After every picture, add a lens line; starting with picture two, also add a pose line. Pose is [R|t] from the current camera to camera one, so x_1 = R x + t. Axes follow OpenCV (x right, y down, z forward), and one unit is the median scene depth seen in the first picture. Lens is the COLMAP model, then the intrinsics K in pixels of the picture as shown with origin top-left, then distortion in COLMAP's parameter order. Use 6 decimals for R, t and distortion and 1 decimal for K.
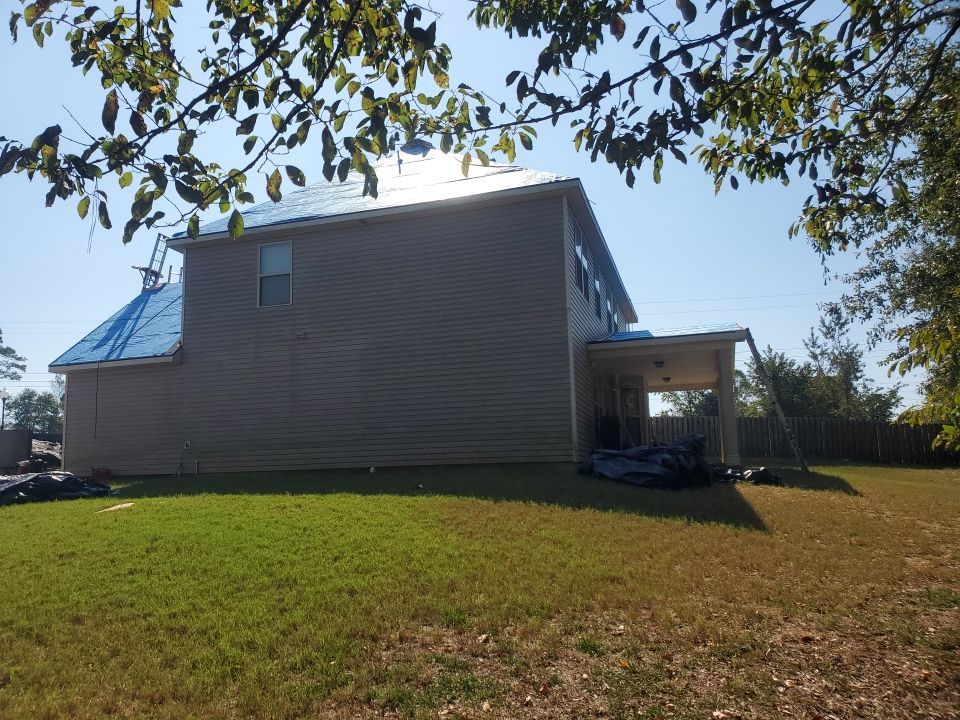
lens RADIAL K [[751.5, 0, 475.6], [0, 751.5, 388.8], [0, 0, 1]] dist [0.040142, 0.000357]
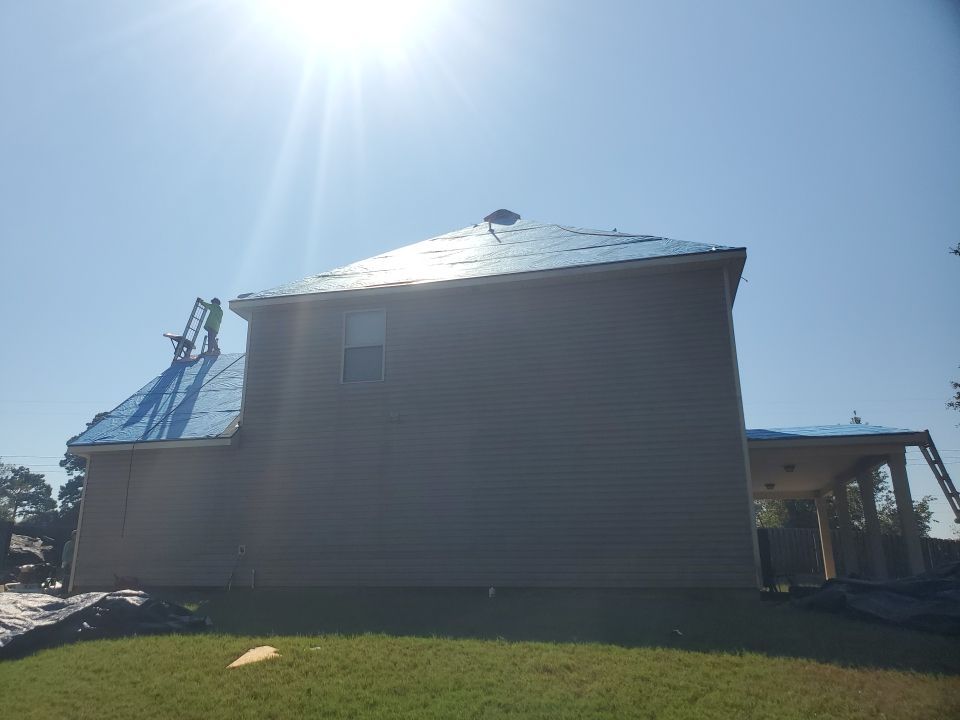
lens RADIAL K [[751.5, 0, 475.6], [0, 751.5, 388.8], [0, 0, 1]] dist [0.040142, 0.000357]
pose [[0.997349, 0.040470, 0.060481, -0.185567], [-0.032359, 0.991049, -0.129521, 0.000980], [-0.065182, 0.127221, 0.989730, 0.162516]]
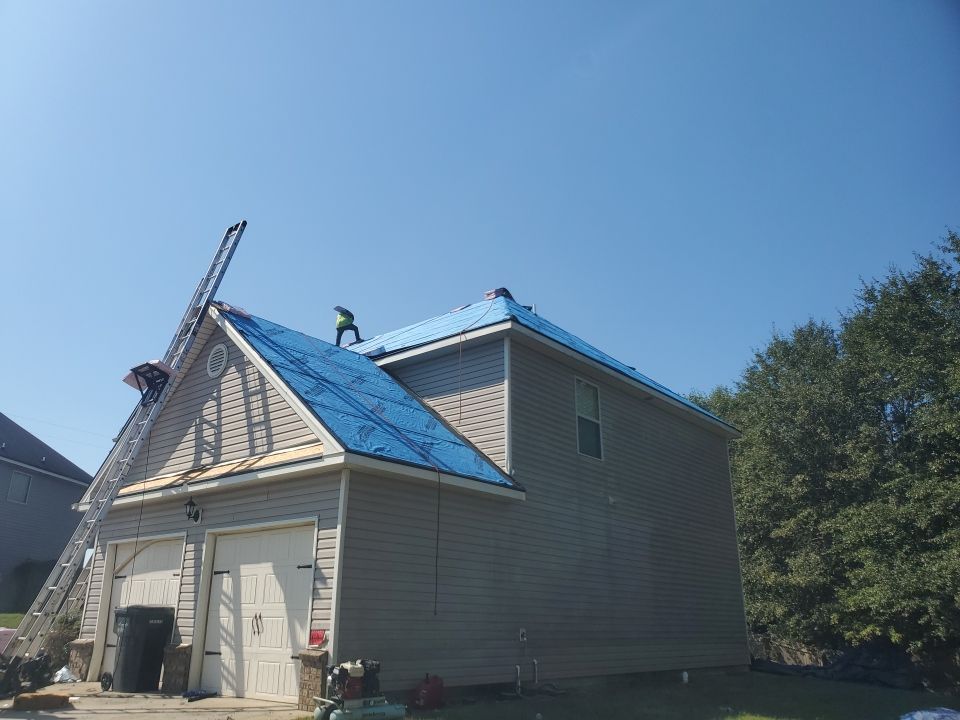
lens RADIAL K [[751.5, 0, 475.6], [0, 751.5, 388.8], [0, 0, 1]] dist [0.040142, 0.000357]
pose [[0.369953, 0.306178, 0.877149, -1.007933], [-0.130287, 0.951903, -0.277321, 0.057723], [-0.919869, -0.011685, 0.392051, 0.772167]]
